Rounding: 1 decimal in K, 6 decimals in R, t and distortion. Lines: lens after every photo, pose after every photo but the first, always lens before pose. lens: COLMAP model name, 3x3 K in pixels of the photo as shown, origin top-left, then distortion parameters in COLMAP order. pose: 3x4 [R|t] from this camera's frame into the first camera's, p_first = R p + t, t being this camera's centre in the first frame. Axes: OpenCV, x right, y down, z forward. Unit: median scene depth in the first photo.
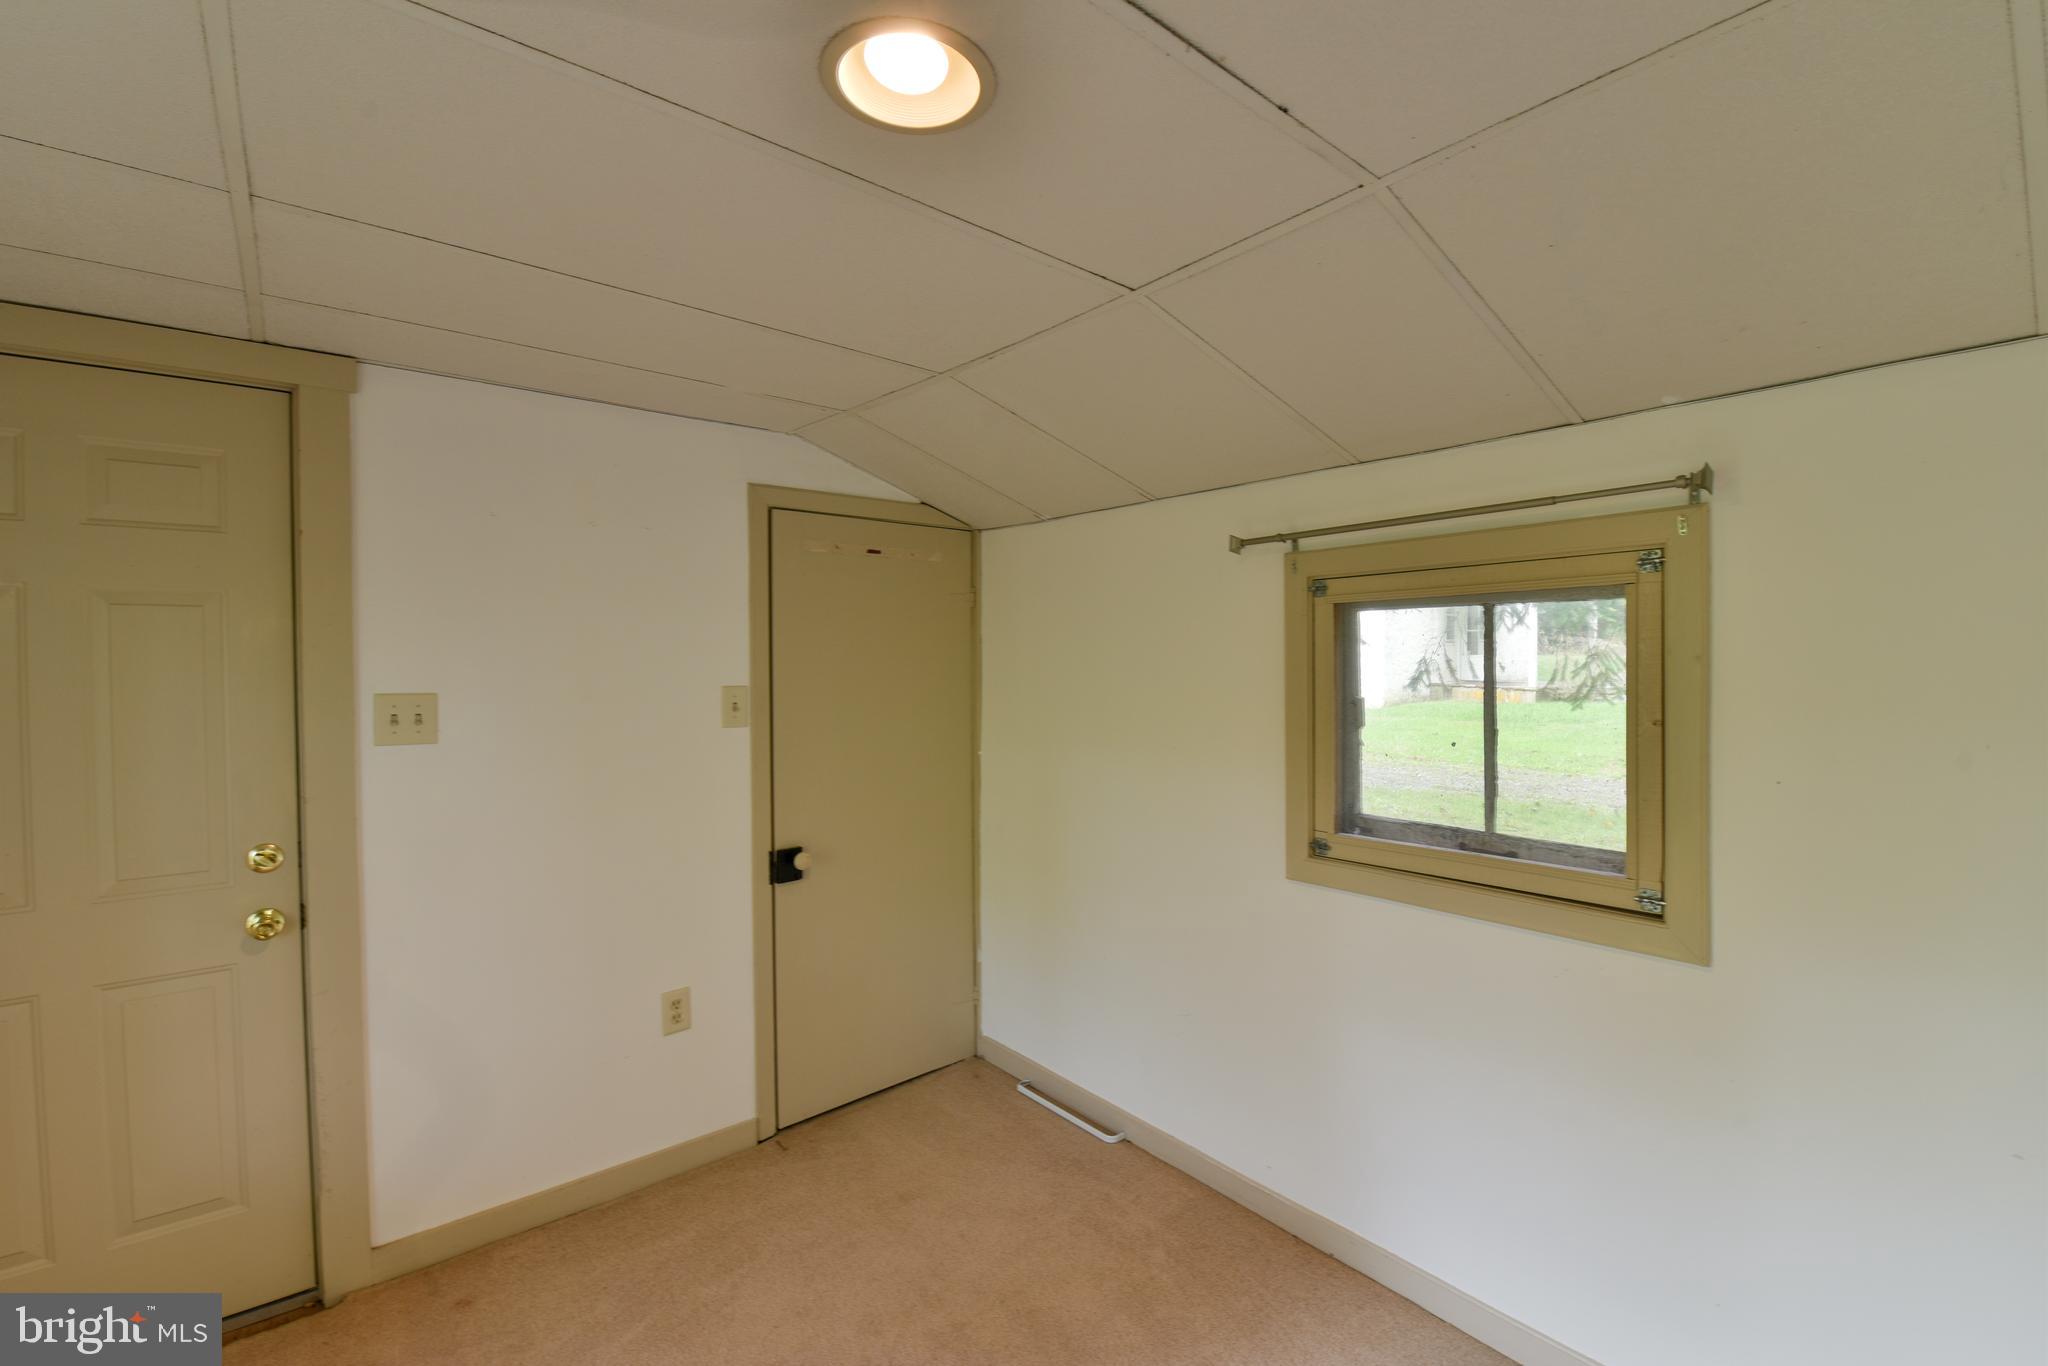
lens RADIAL K [[886.1, 0, 1028.9], [0, 886.1, 673.8], [0, 0, 1]] dist [0.000424, -0.008973]
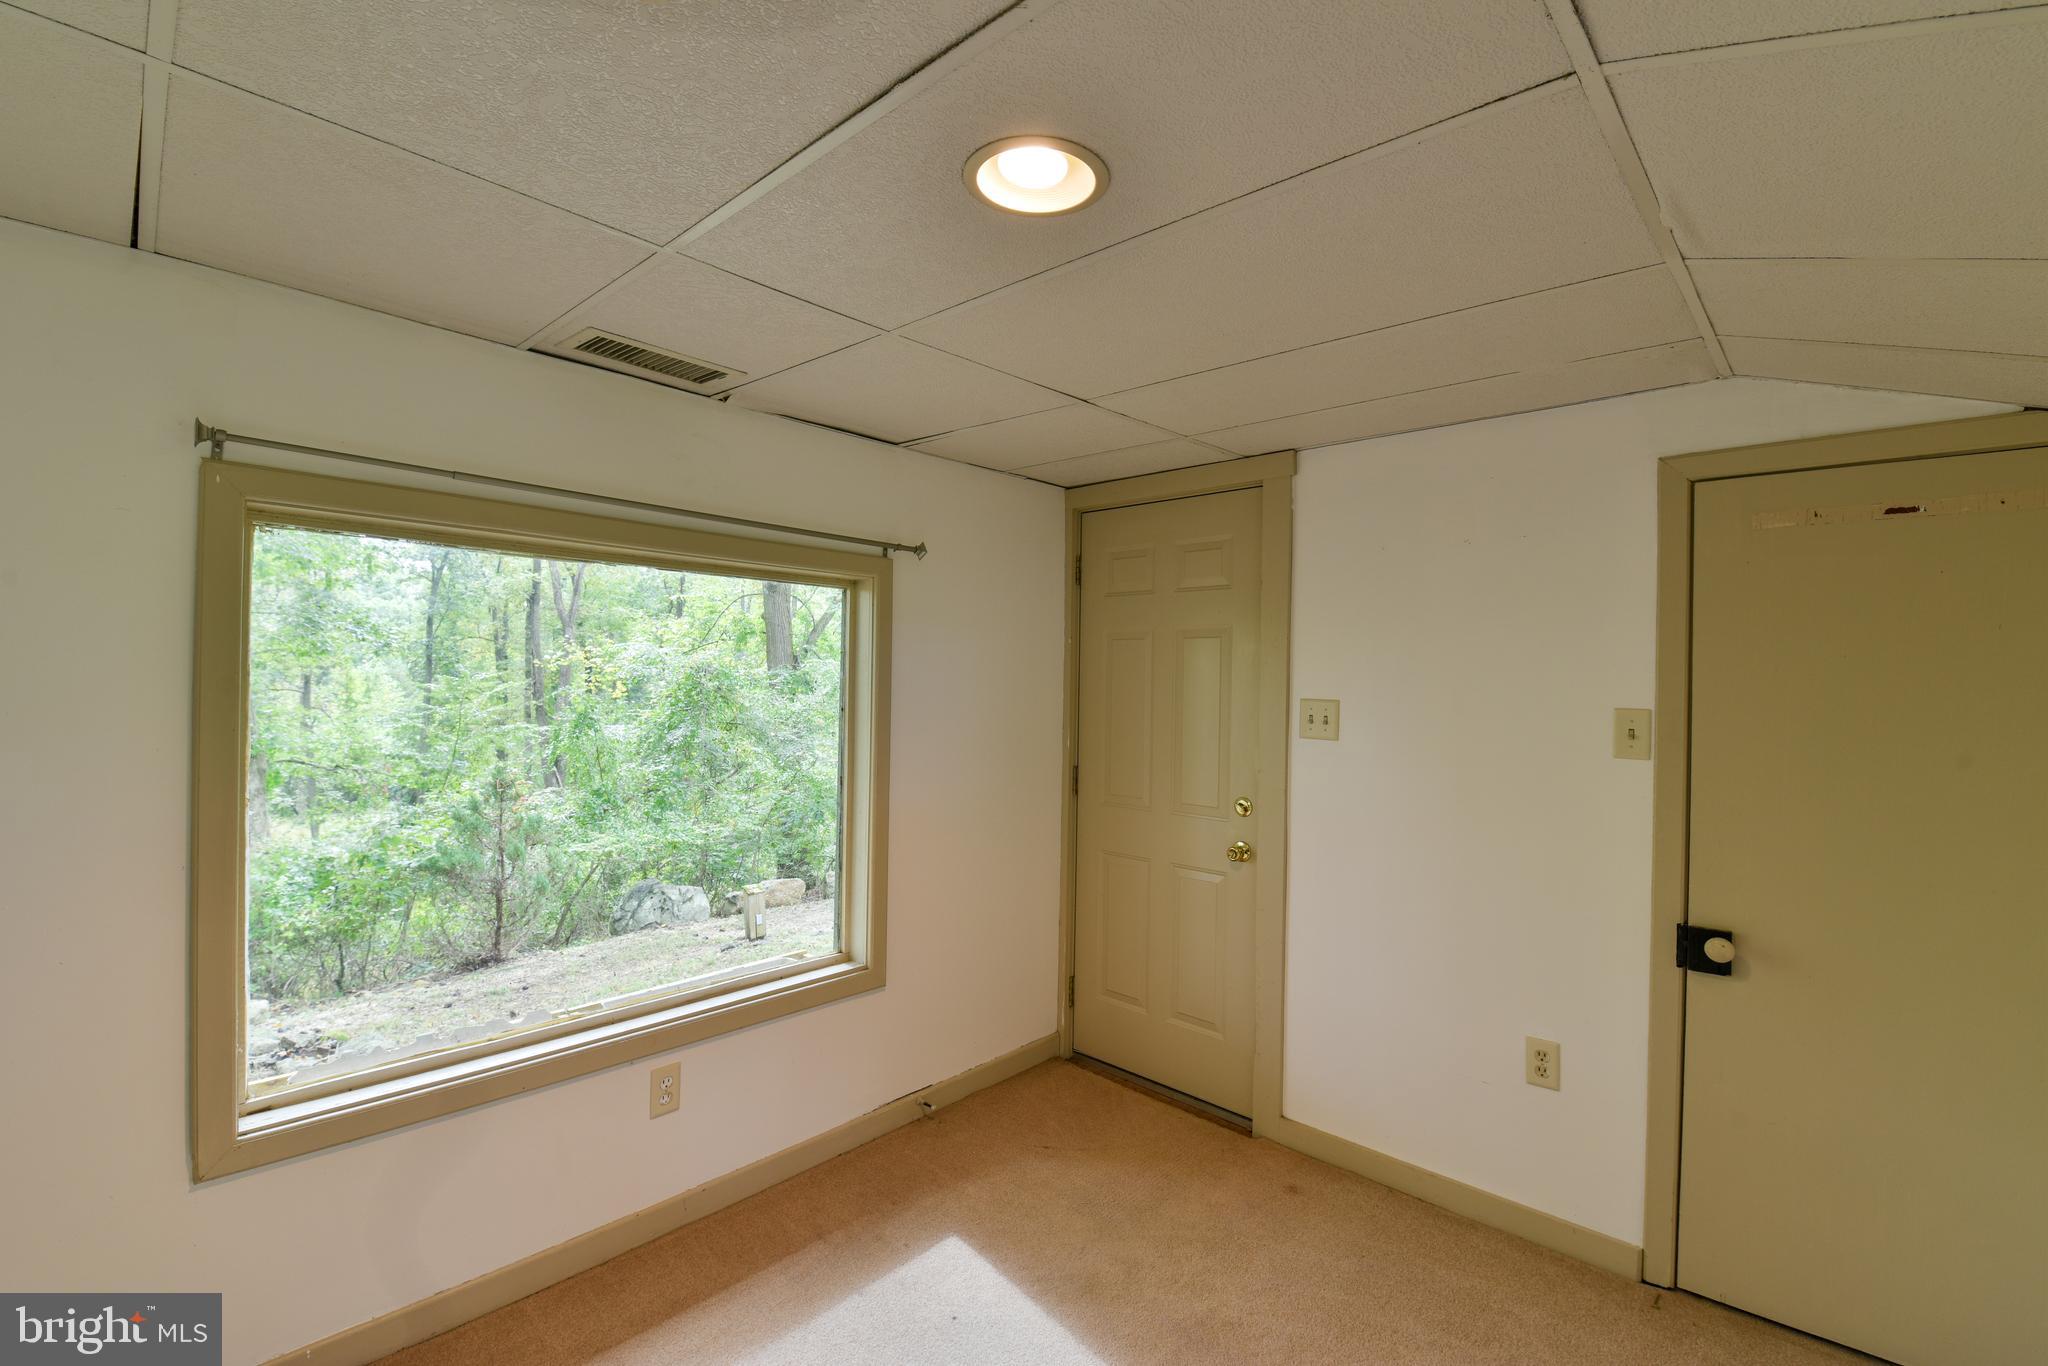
lens RADIAL K [[886.1, 0, 1028.9], [0, 886.1, 673.8], [0, 0, 1]] dist [0.000424, -0.008973]
pose [[0.127262, 0.007394, -0.991842, 0.433190], [-0.026685, 0.999636, 0.004028, -0.007525], [0.991510, 0.025955, 0.127413, 0.356157]]
